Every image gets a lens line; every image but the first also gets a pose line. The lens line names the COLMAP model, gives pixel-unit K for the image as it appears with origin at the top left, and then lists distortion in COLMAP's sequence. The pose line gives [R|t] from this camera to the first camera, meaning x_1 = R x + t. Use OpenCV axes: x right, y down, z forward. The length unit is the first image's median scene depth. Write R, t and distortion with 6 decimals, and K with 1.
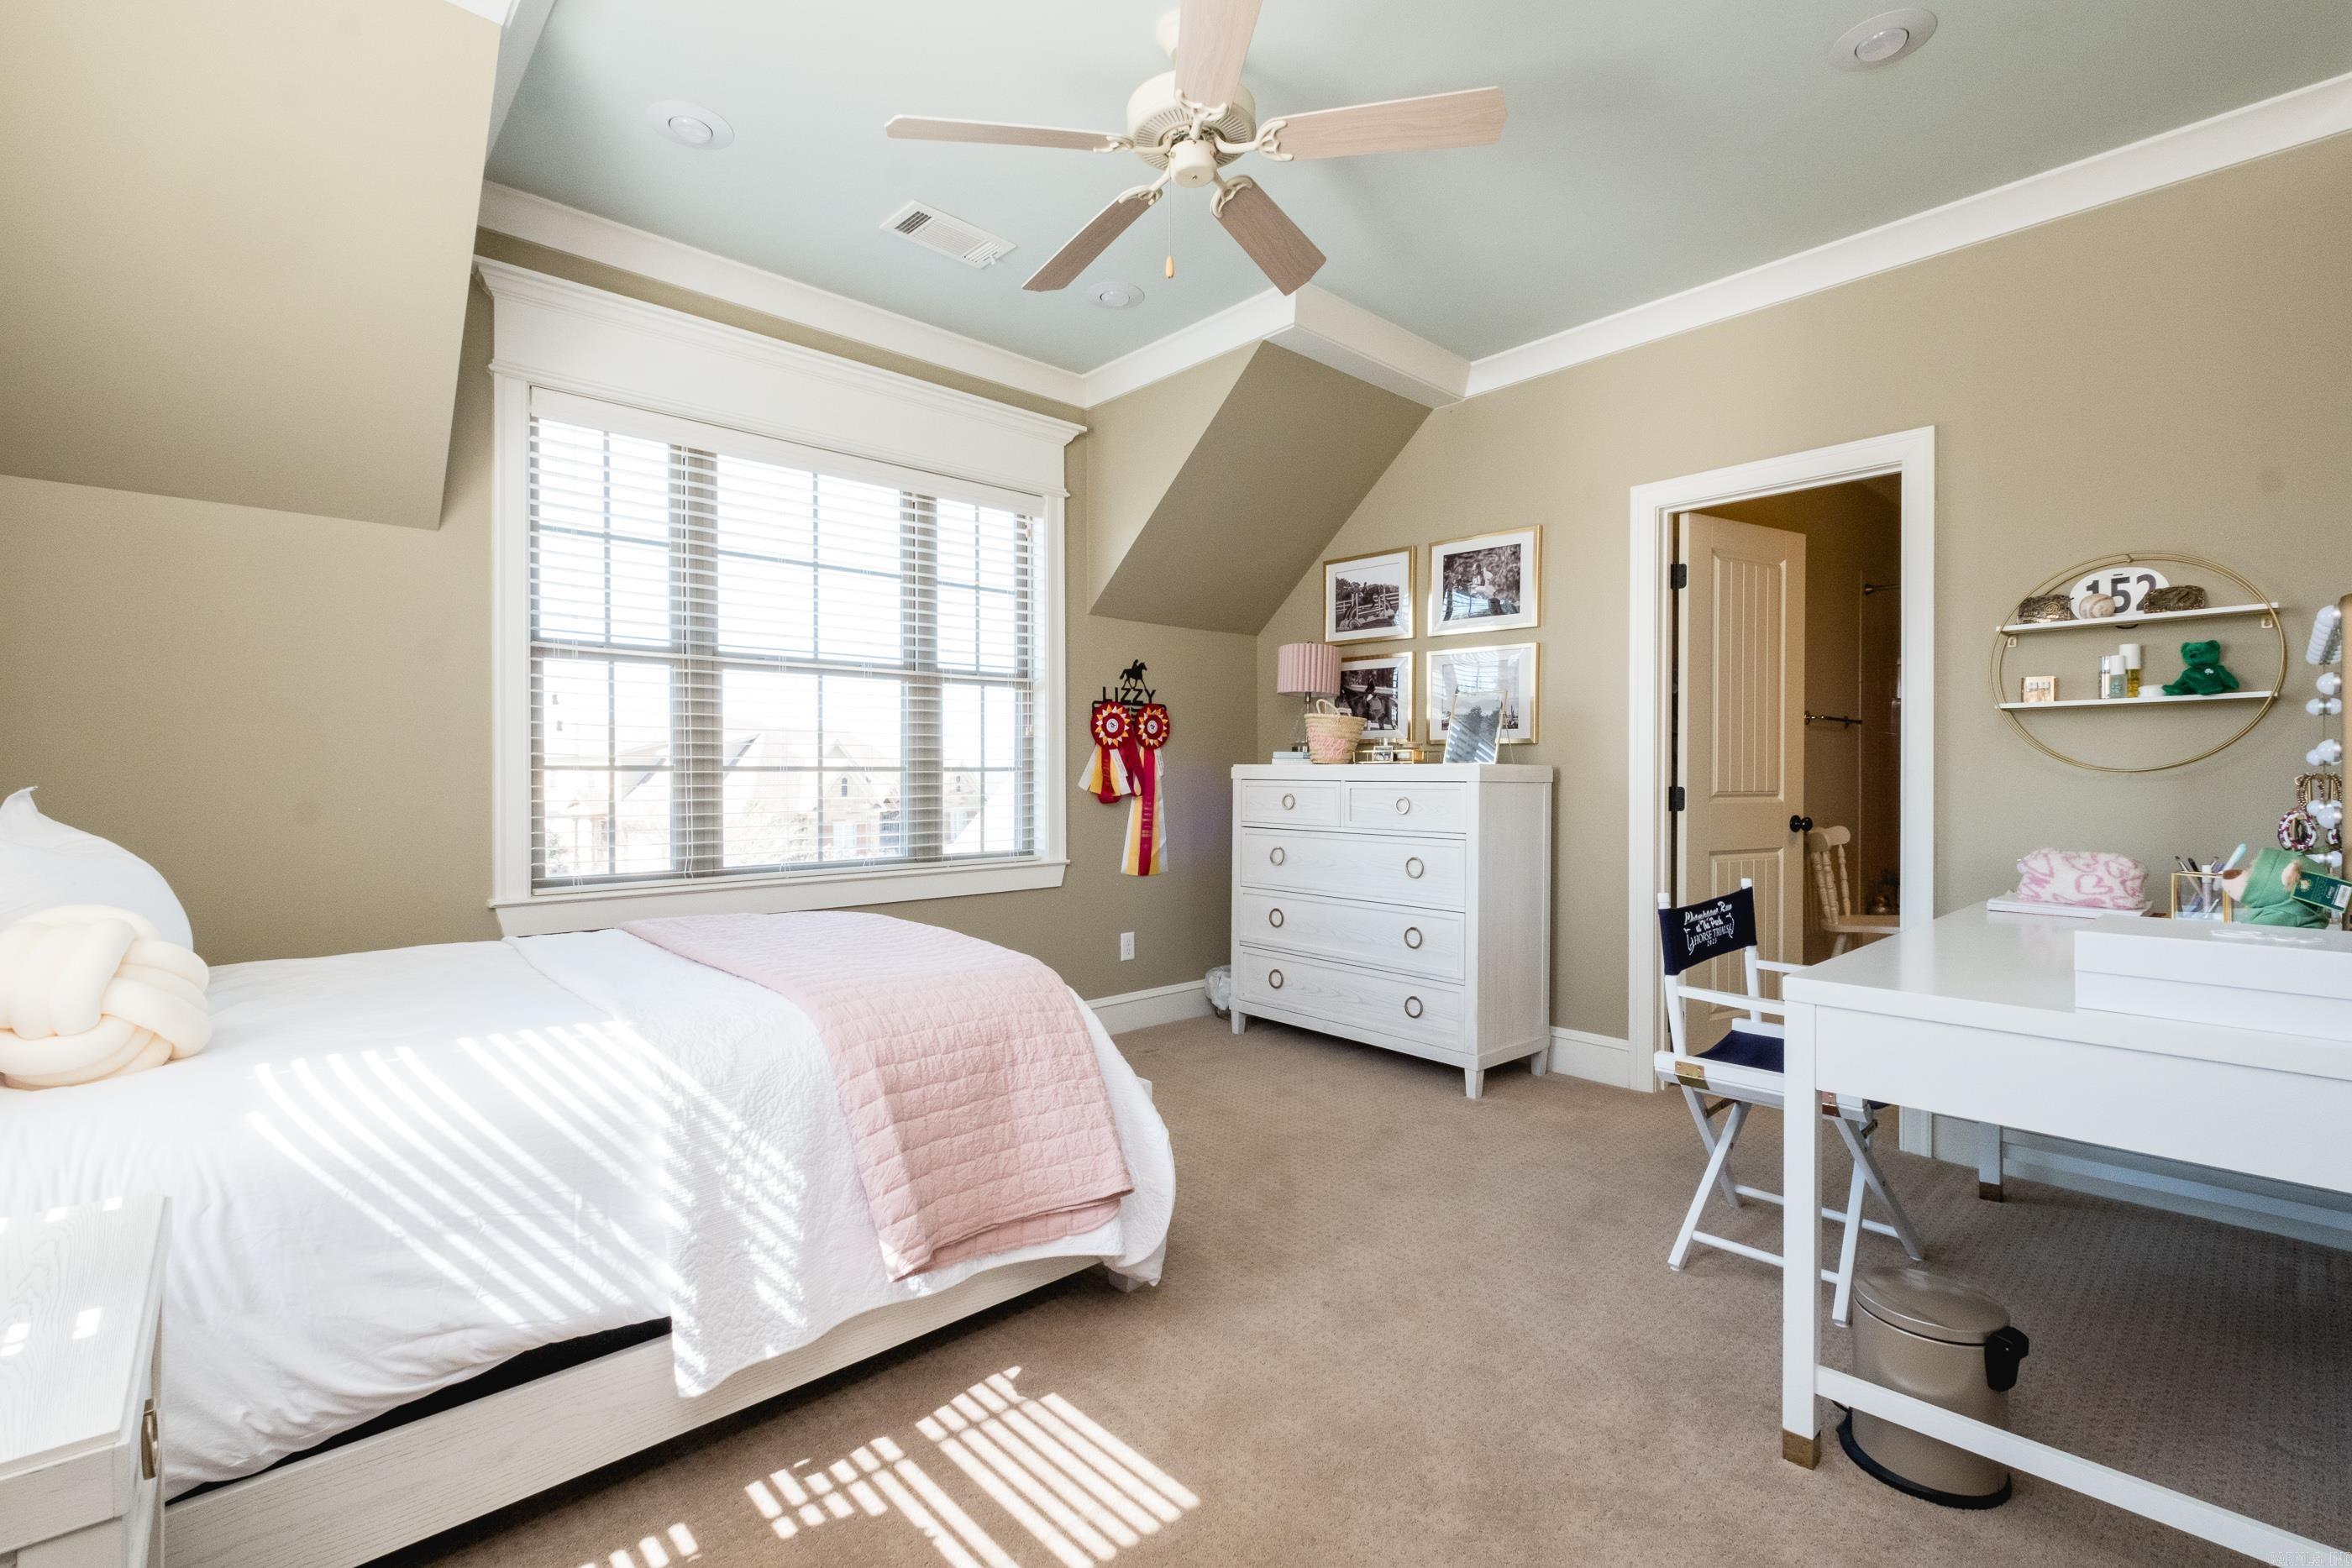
lens RADIAL K [[1010.6, 0, 1185.5], [0, 1010.6, 787.0], [0, 0, 1]] dist [-0.000133, -0.001134]
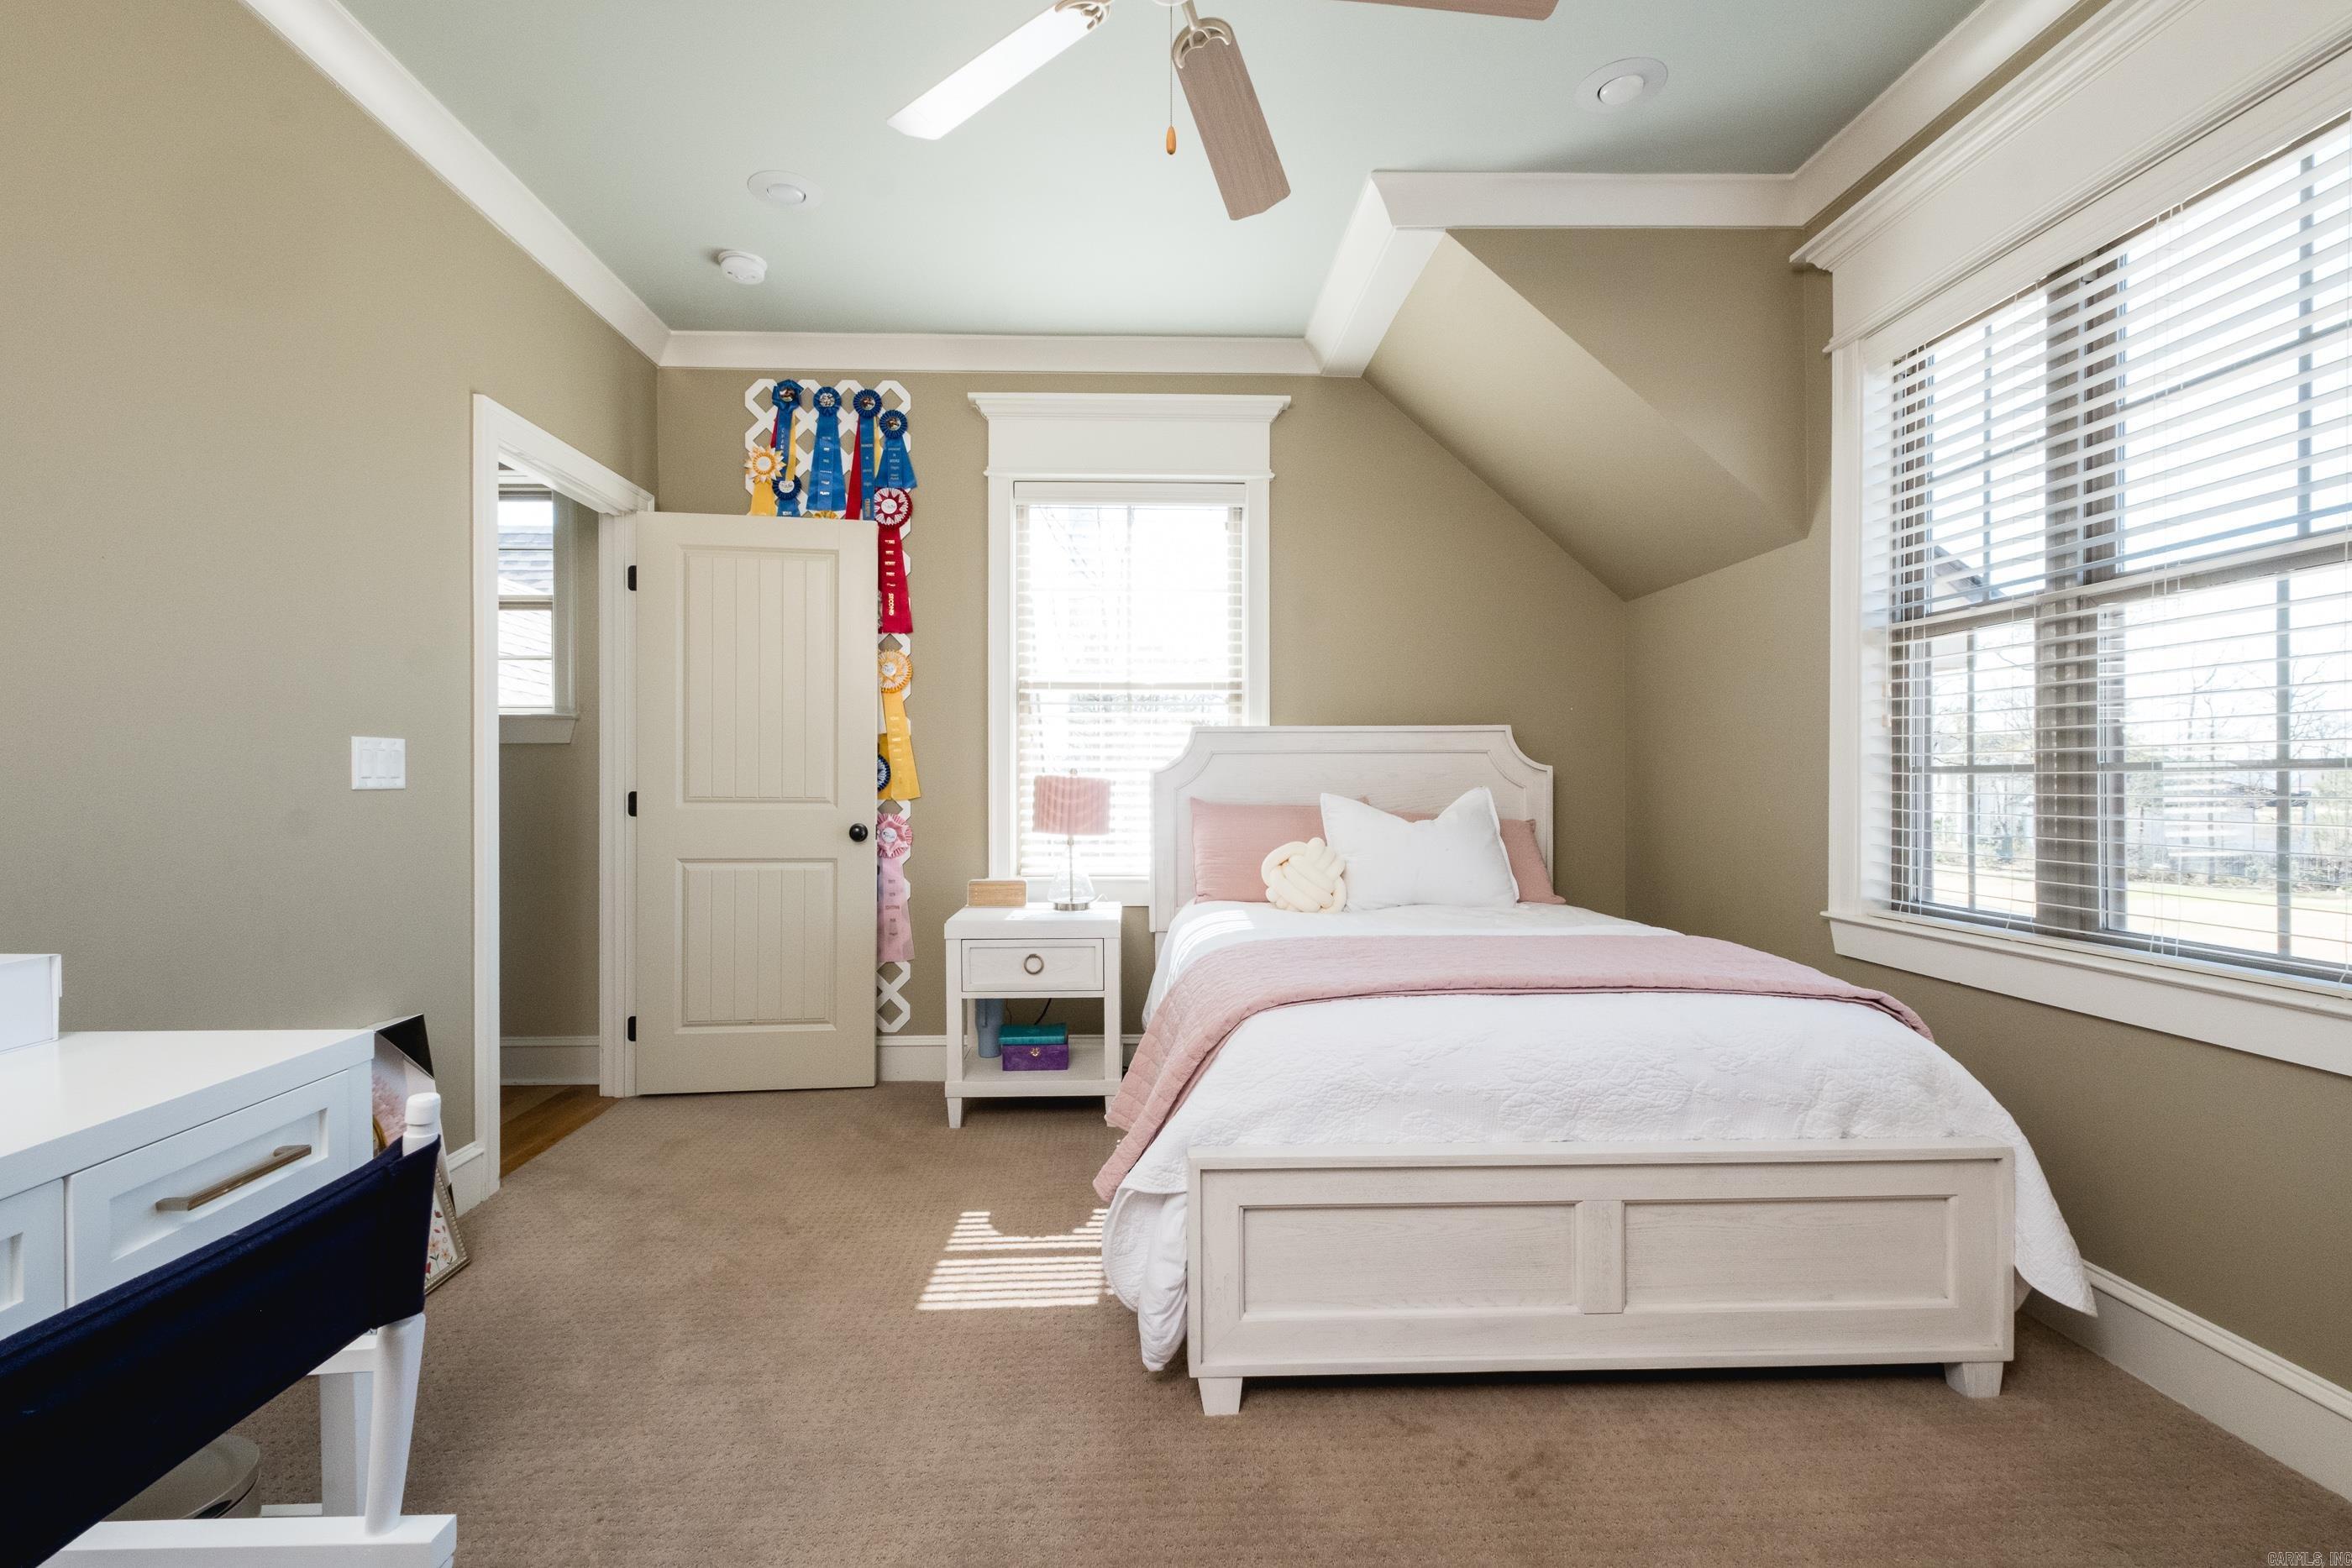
lens RADIAL K [[1010.6, 0, 1185.5], [0, 1010.6, 787.0], [0, 0, 1]] dist [-0.000133, -0.001134]
pose [[-0.664972, 0.010281, -0.746798, 0.385714], [0.002314, 0.999929, 0.011706, -0.014616], [0.746865, 0.006055, -0.664948, 1.047798]]
